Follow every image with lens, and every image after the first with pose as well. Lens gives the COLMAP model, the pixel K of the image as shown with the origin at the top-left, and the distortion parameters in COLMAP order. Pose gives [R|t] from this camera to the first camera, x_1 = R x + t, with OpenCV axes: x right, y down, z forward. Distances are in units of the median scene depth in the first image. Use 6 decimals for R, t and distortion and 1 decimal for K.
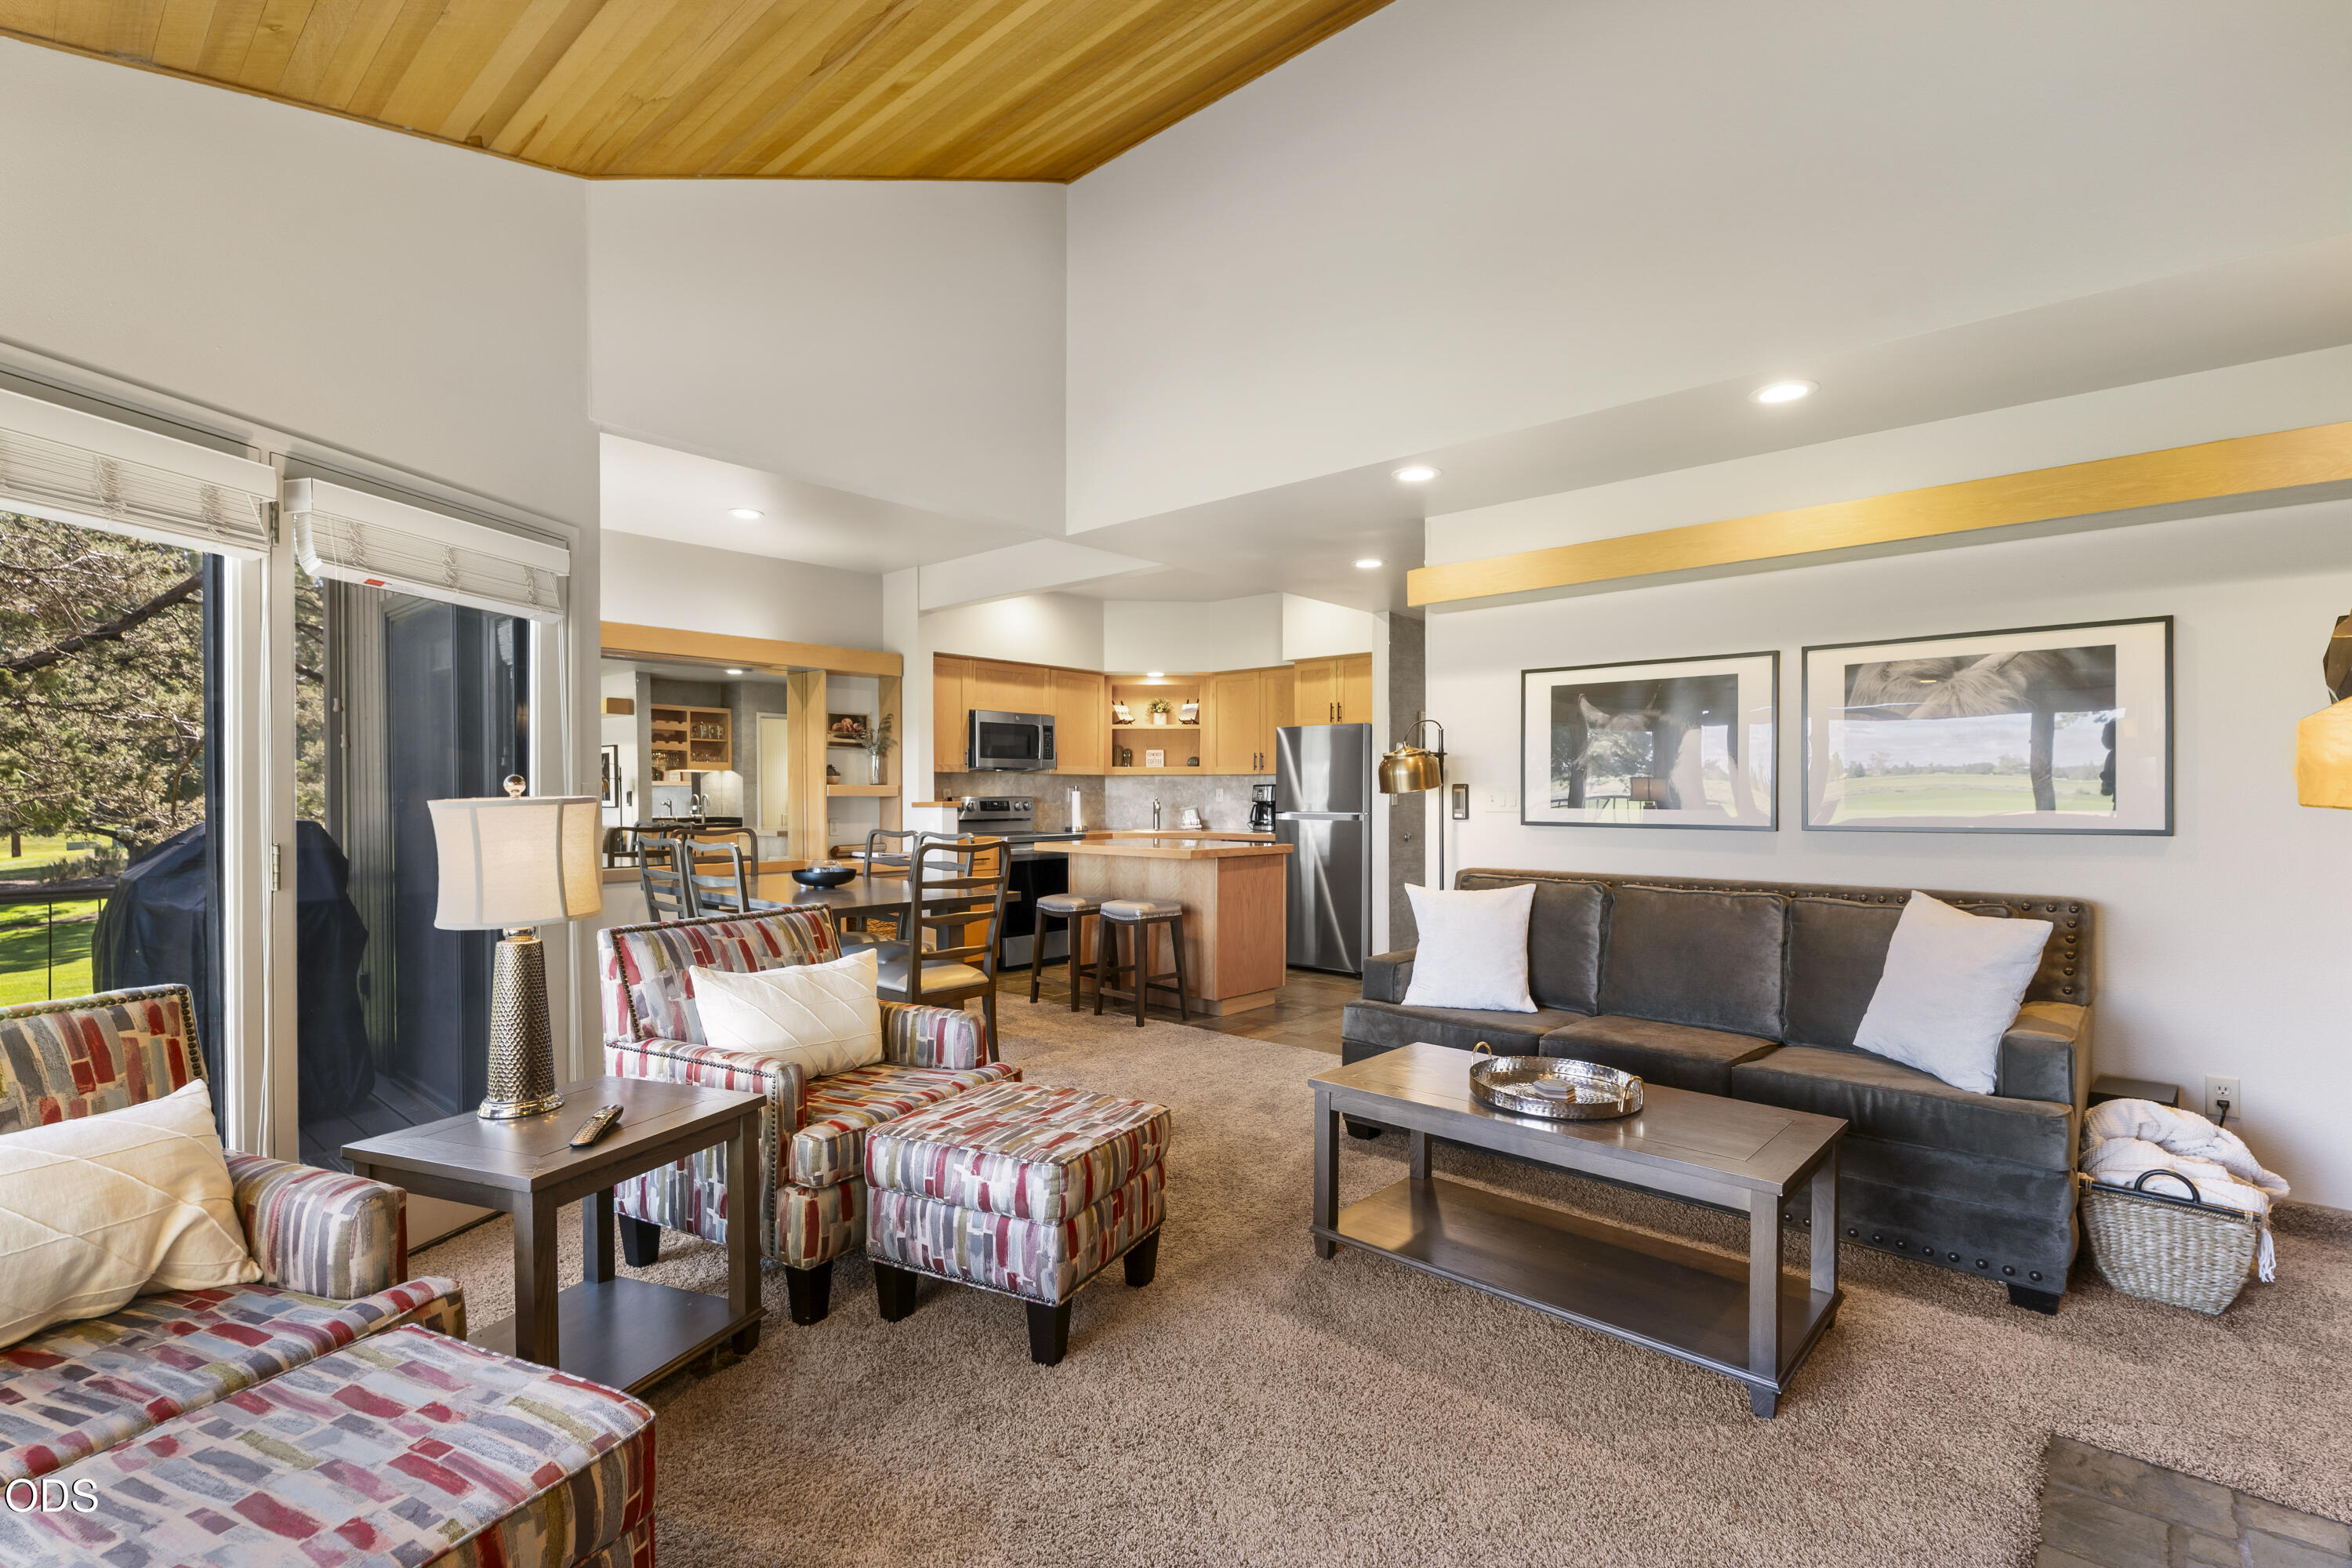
lens RADIAL K [[1086.5, 0, 1176.0], [0, 1086.5, 784.0], [0, 0, 1]] dist [0.000107, -0.000466]
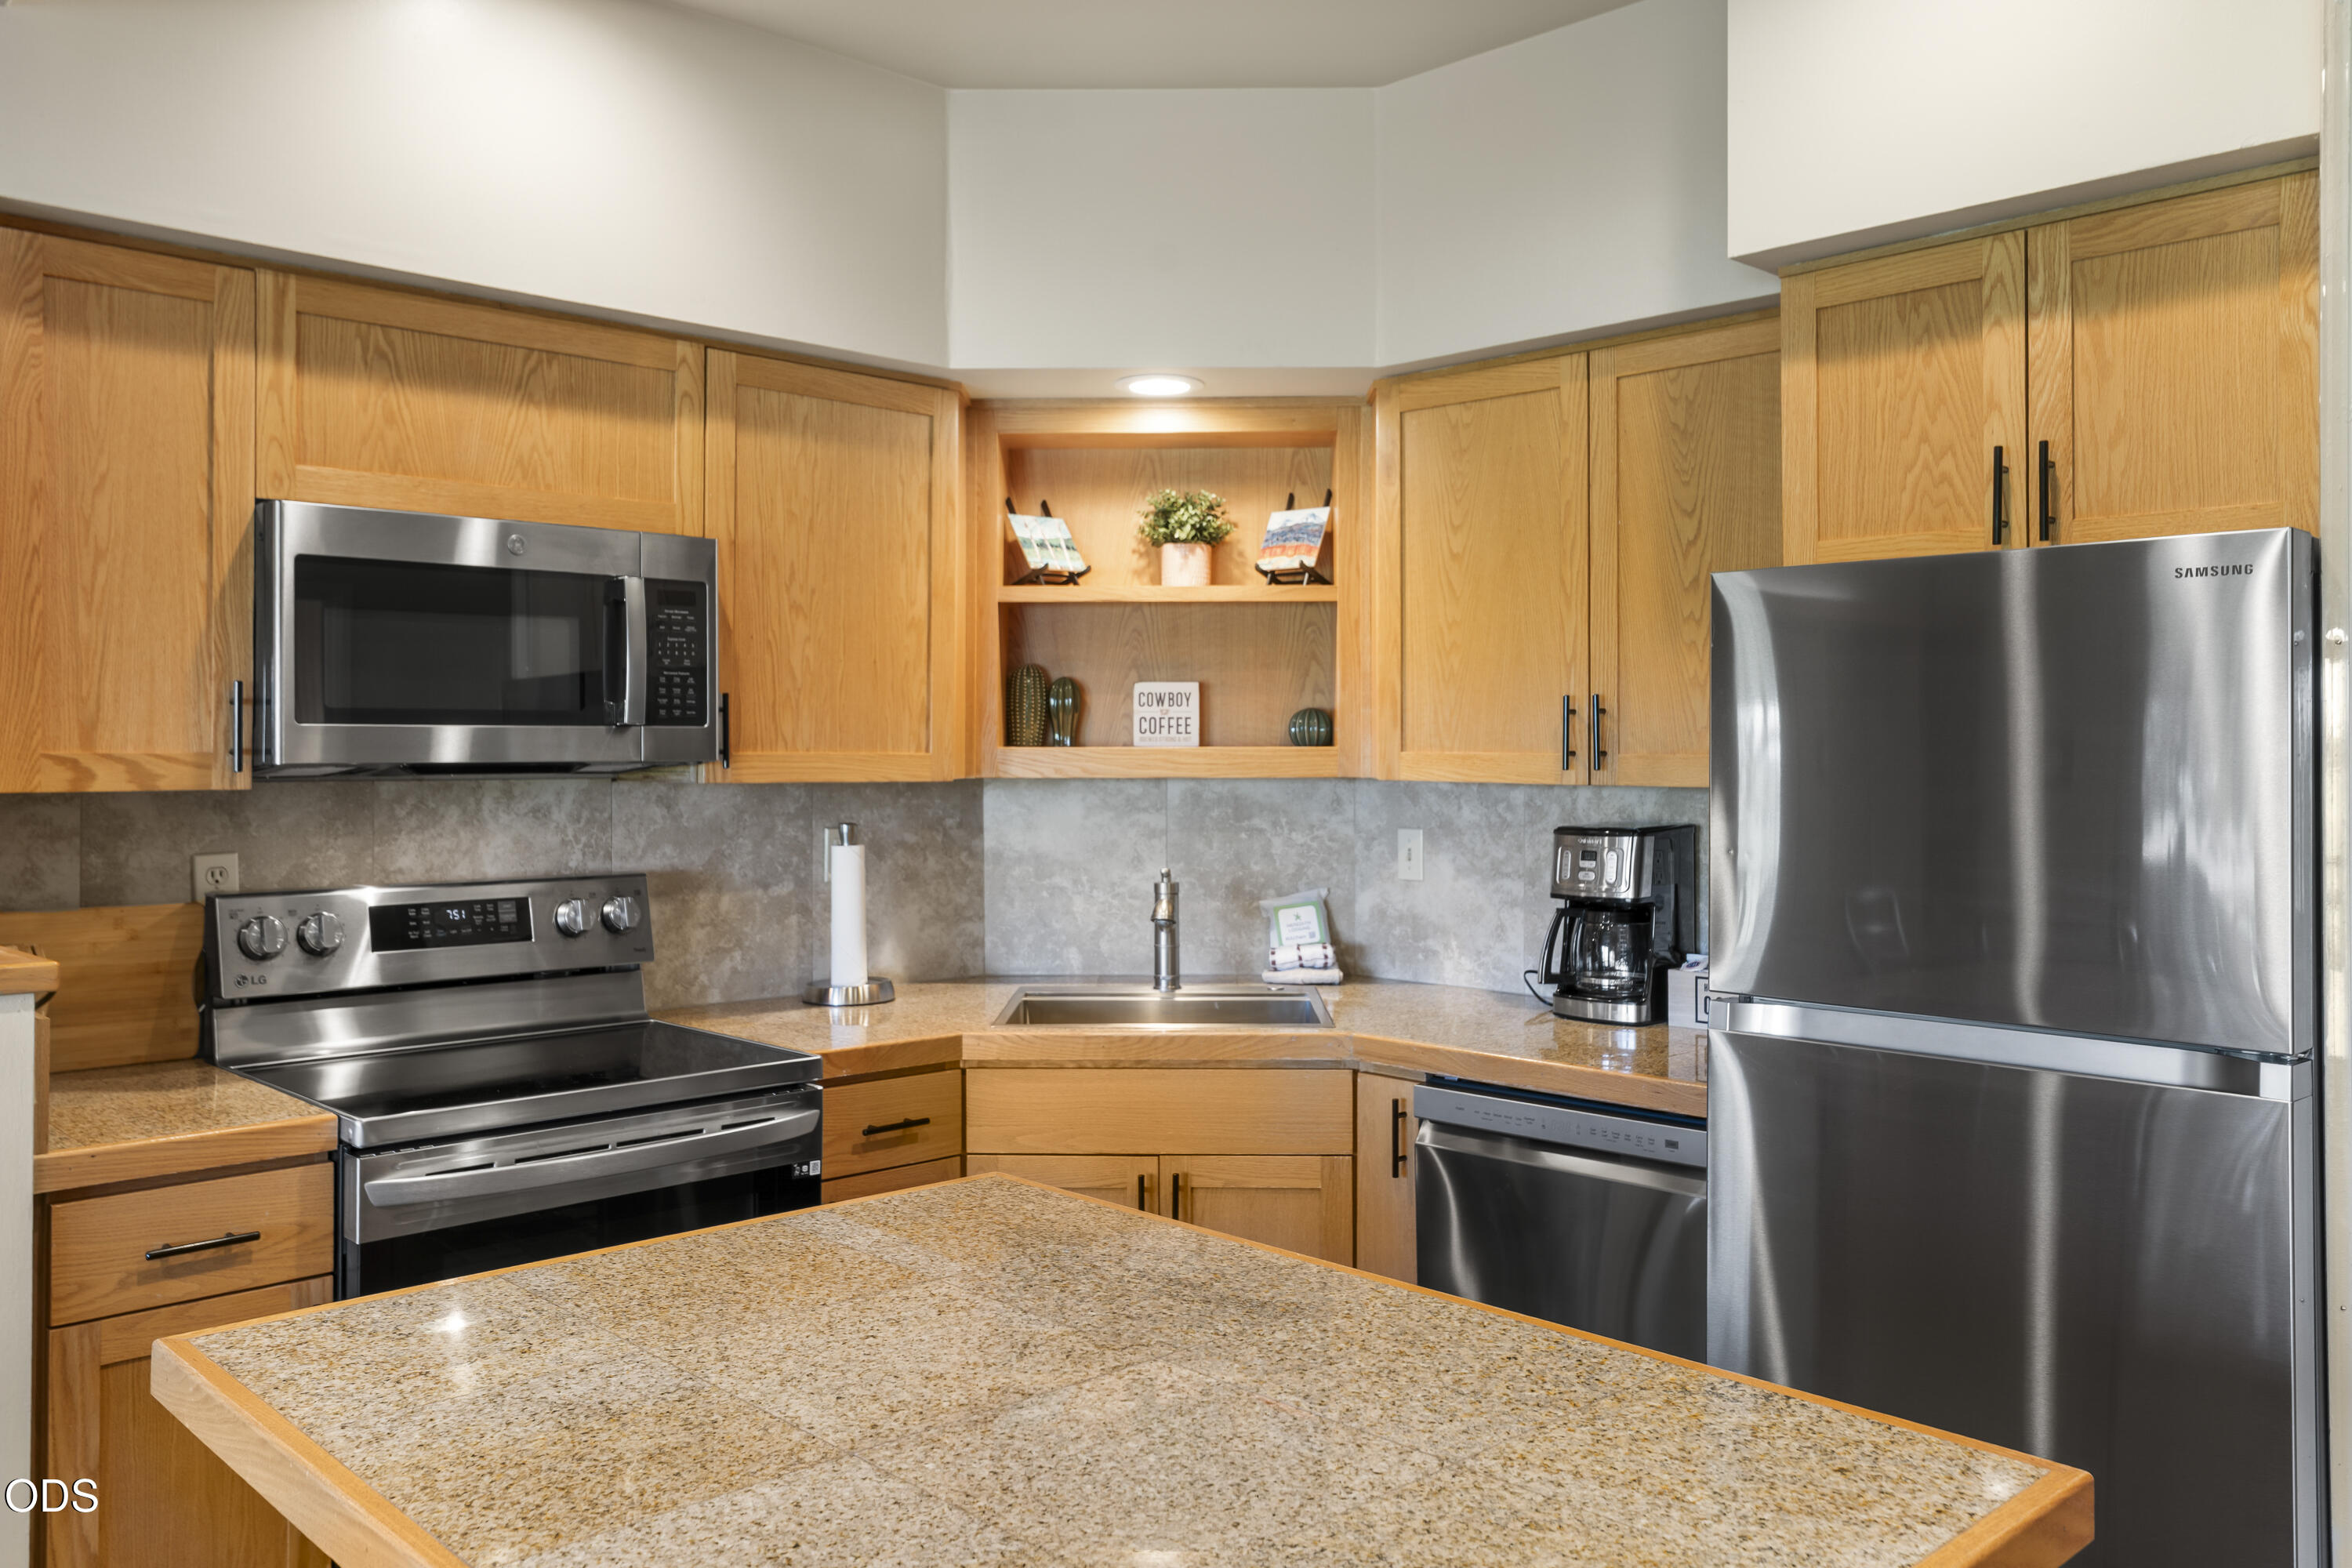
lens RADIAL K [[1819.8, 0, 1173.0], [0, 1819.8, 730.4], [0, 0, 1]] dist [0.001346, 0.003918]
pose [[0.997269, 0.001582, -0.073844, 0.015618], [-0.001672, 0.999998, -0.001152, -0.019545], [0.073842, 0.001272, 0.997269, 0.568160]]
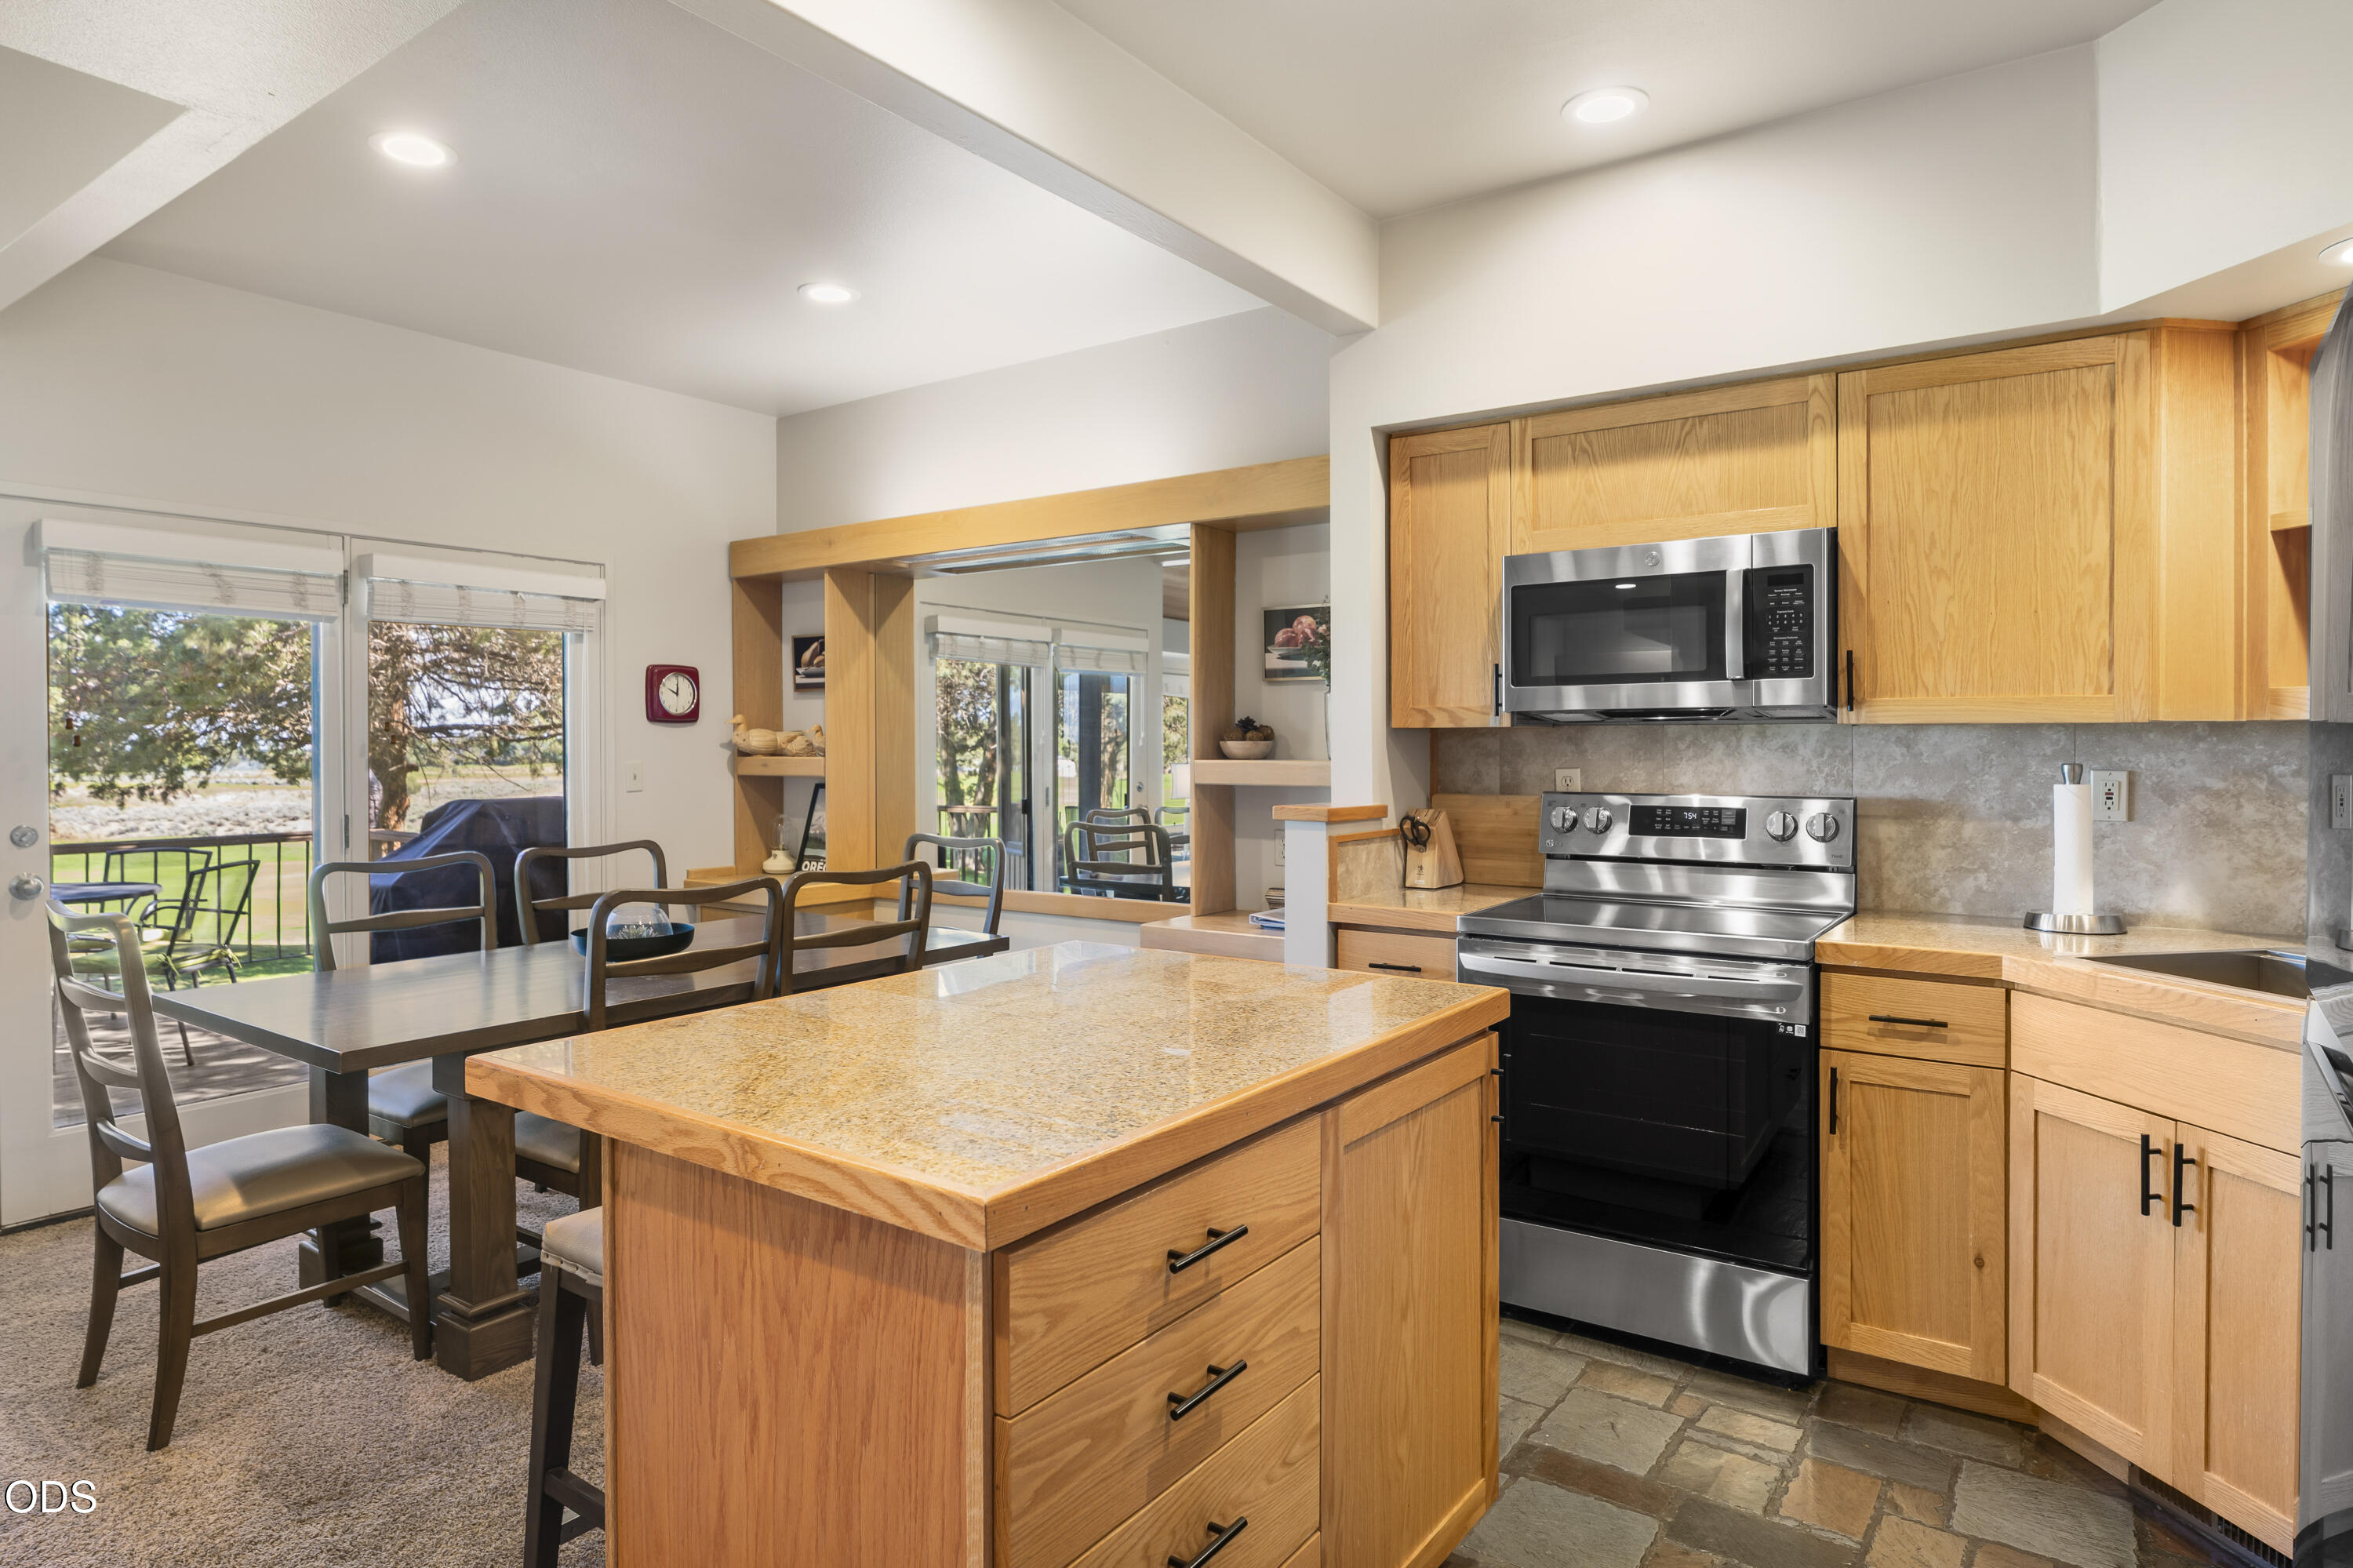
lens RADIAL K [[1353.3, 0, 1168.8], [0, 1353.3, 753.8], [0, 0, 1]] dist [-0.003024, -0.001330]
pose [[0.110457, 0.008083, -0.993848, 0.216227], [0.011484, 0.999890, 0.009409, -0.006595], [0.993815, -0.012452, 0.110352, 0.723548]]
